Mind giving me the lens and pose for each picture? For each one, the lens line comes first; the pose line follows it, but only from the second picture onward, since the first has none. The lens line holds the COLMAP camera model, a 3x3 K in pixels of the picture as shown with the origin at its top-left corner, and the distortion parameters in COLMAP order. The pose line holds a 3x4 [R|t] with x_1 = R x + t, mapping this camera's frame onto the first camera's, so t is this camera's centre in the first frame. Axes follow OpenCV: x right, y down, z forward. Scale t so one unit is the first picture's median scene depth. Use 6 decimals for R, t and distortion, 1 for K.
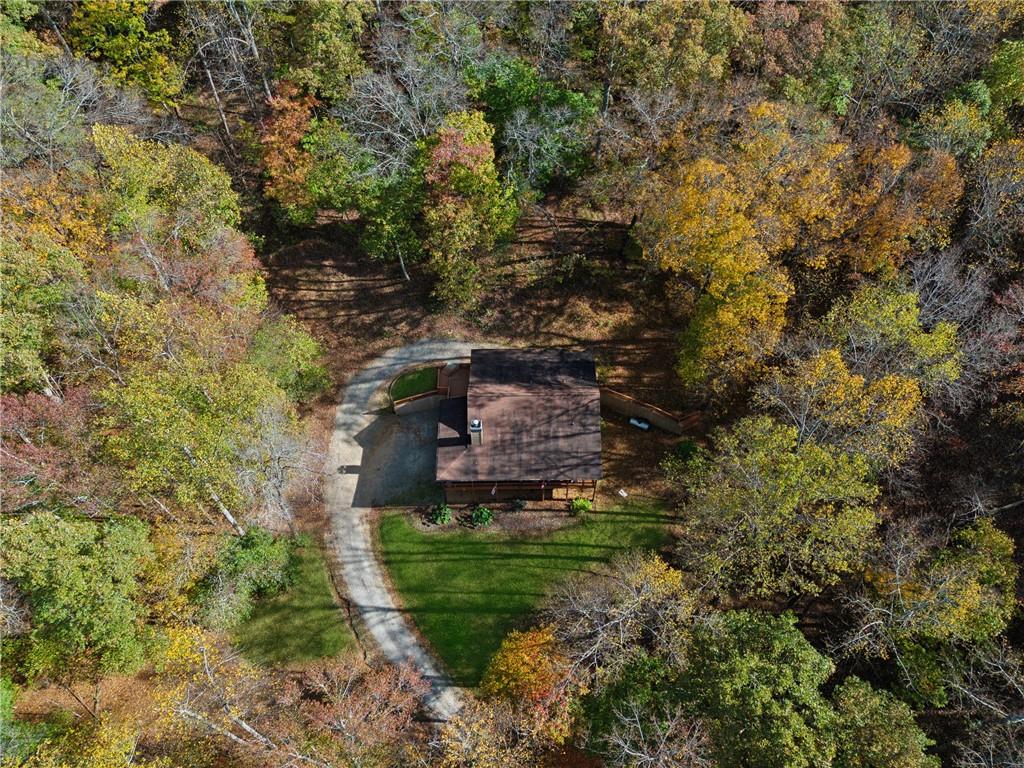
lens RADIAL K [[790.2, 0, 512.5], [0, 790.2, 381.5], [0, 0, 1]] dist [0.026153, -0.002583]
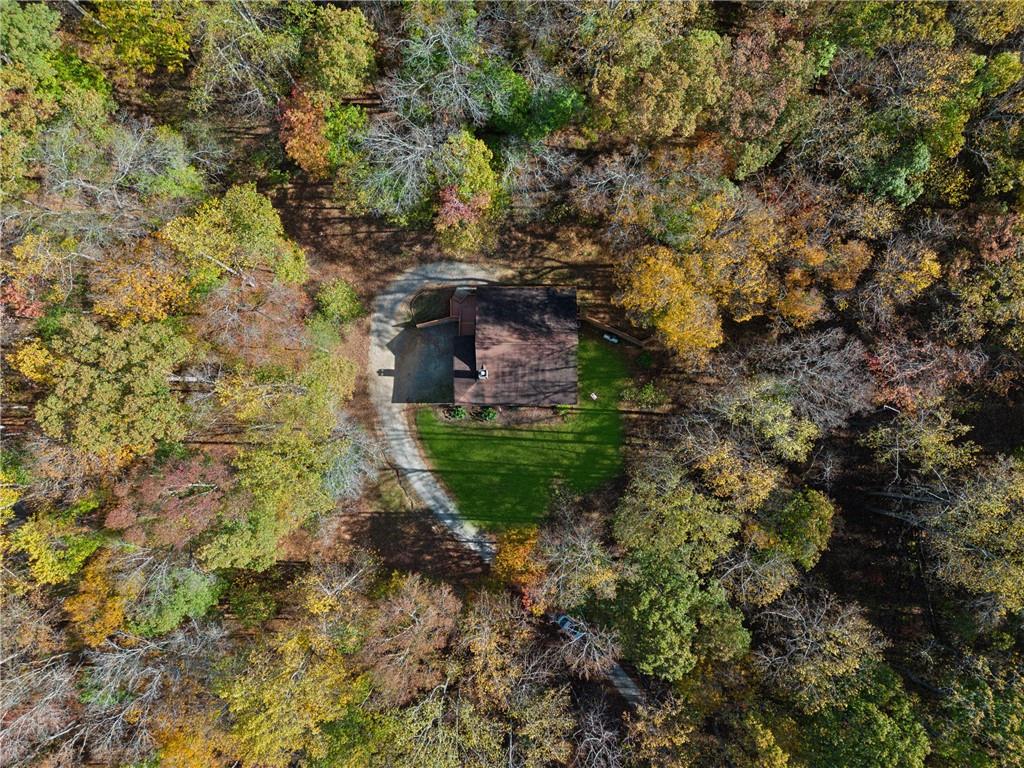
lens RADIAL K [[790.2, 0, 523.3], [0, 790.2, 381.9], [0, 0, 1]] dist [0.026153, -0.002583]
pose [[0.999957, -0.004395, 0.008199, 0.009696], [-0.000538, 0.852540, 0.522662, -0.579241], [-0.009287, -0.522644, 0.852500, -0.124096]]
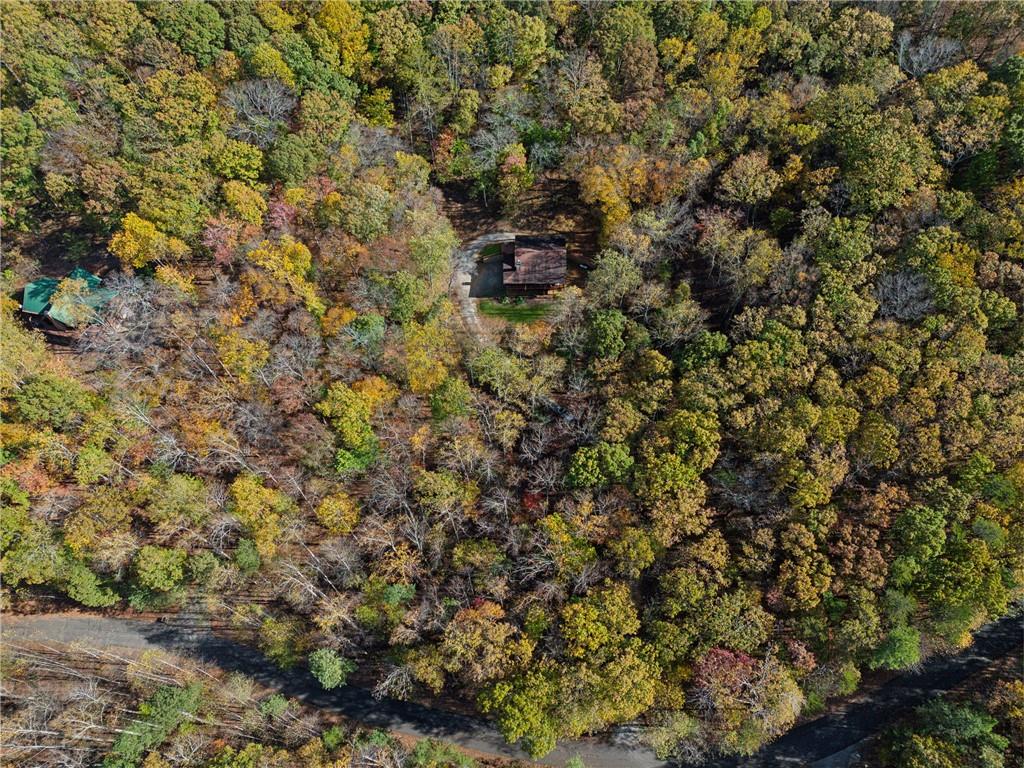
lens RADIAL K [[790.2, 0, 500.6], [0, 790.2, 381.4], [0, 0, 1]] dist [0.026153, -0.002583]
pose [[0.999791, 0.002466, -0.020276, -0.048671], [-0.000399, 0.994855, 0.101312, 0.172284], [0.020422, -0.101283, 0.994648, -1.576022]]
